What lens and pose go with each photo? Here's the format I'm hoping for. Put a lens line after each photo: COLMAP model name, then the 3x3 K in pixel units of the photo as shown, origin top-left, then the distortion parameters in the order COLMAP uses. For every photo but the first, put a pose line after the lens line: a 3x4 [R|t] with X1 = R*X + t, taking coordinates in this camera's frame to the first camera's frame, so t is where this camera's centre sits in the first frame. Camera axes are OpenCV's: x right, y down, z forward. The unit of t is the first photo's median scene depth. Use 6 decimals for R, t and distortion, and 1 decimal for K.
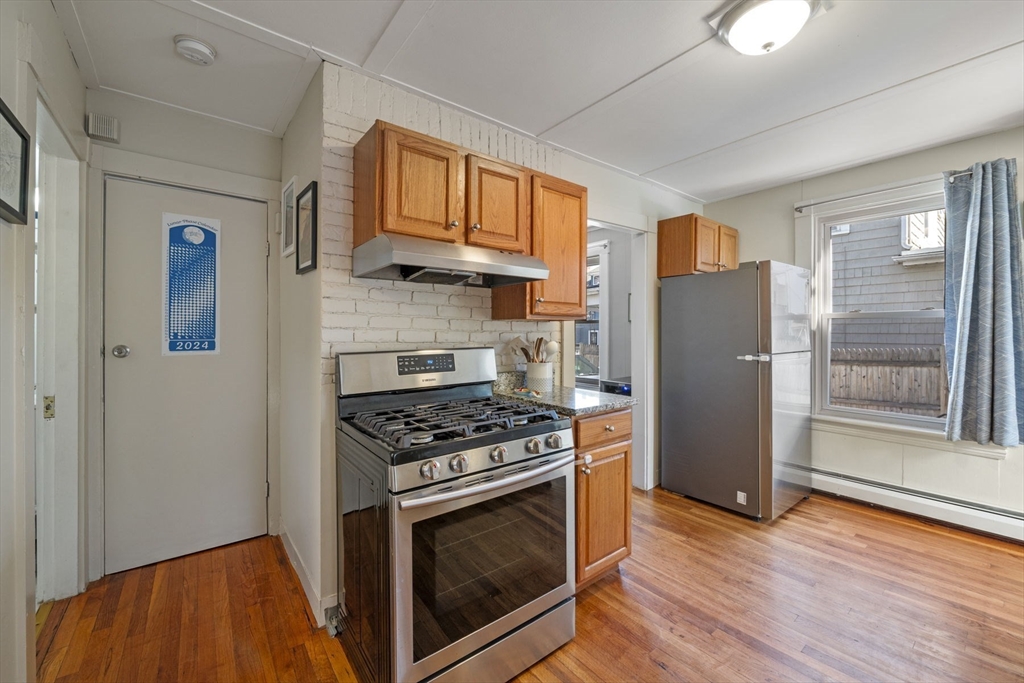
lens RADIAL K [[404.5, 0, 513.9], [0, 404.5, 337.3], [0, 0, 1]] dist [-0.010530, -0.000175]
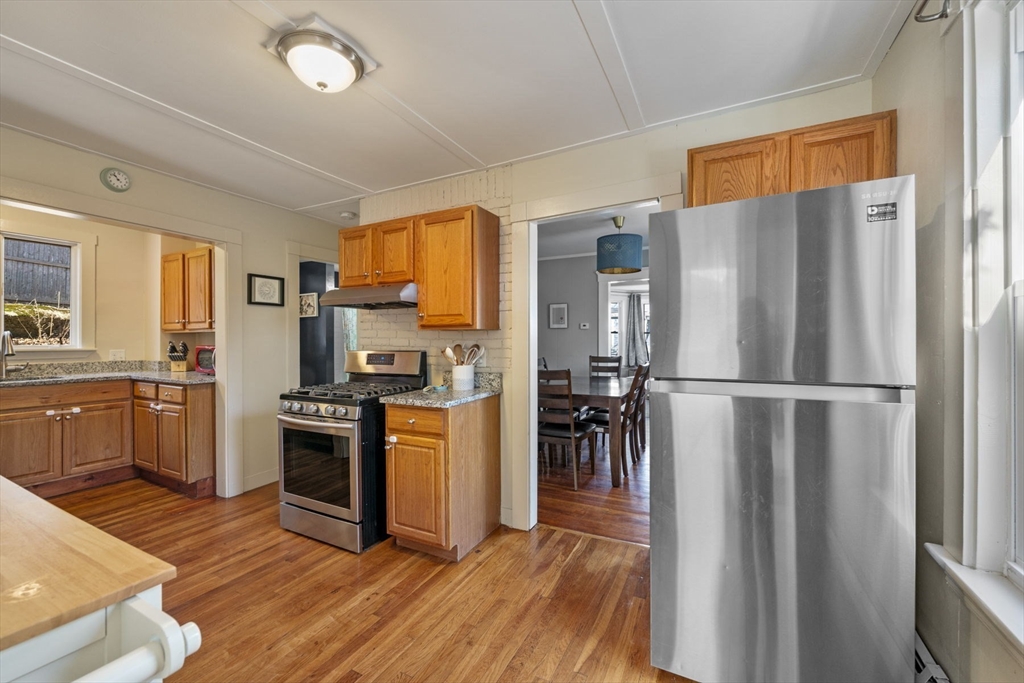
lens RADIAL K [[404.5, 0, 513.9], [0, 404.5, 337.3], [0, 0, 1]] dist [-0.010530, -0.000175]
pose [[0.415355, -0.004395, -0.909649, 1.377513], [-0.000184, 0.999988, -0.004916, -0.014773], [0.909660, 0.002209, 0.415349, 0.739376]]
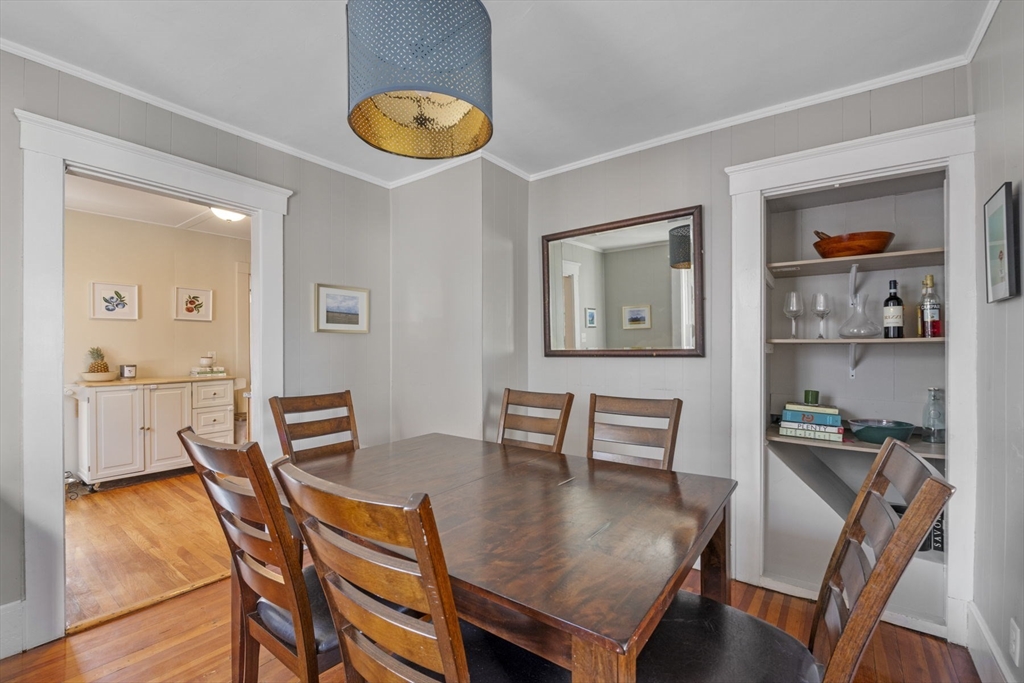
lens RADIAL K [[430.5, 0, 512.0], [0, 430.5, 341.5], [0, 0, 1]] dist [-0.001750, -0.000158]
pose [[-0.965313, 0.001003, -0.261093, -0.202520], [0.003333, 0.999958, -0.008482, -0.006895], [0.261074, -0.009058, -0.965276, 2.767639]]
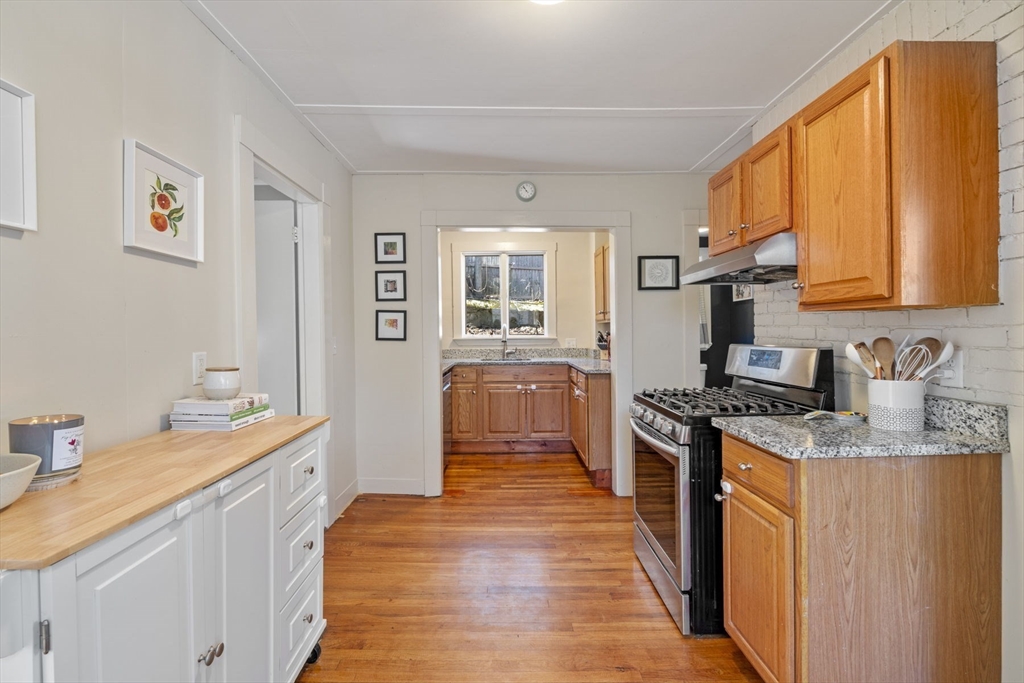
lens RADIAL K [[460.2, 0, 512.4], [0, 460.2, 332.3], [0, 0, 1]] dist [-0.013584, -0.000316]
pose [[-0.613203, 0.008845, -0.789876, 1.062647], [0.006604, 0.999960, 0.006071, -0.014996], [0.789898, -0.001494, -0.613237, 1.110675]]
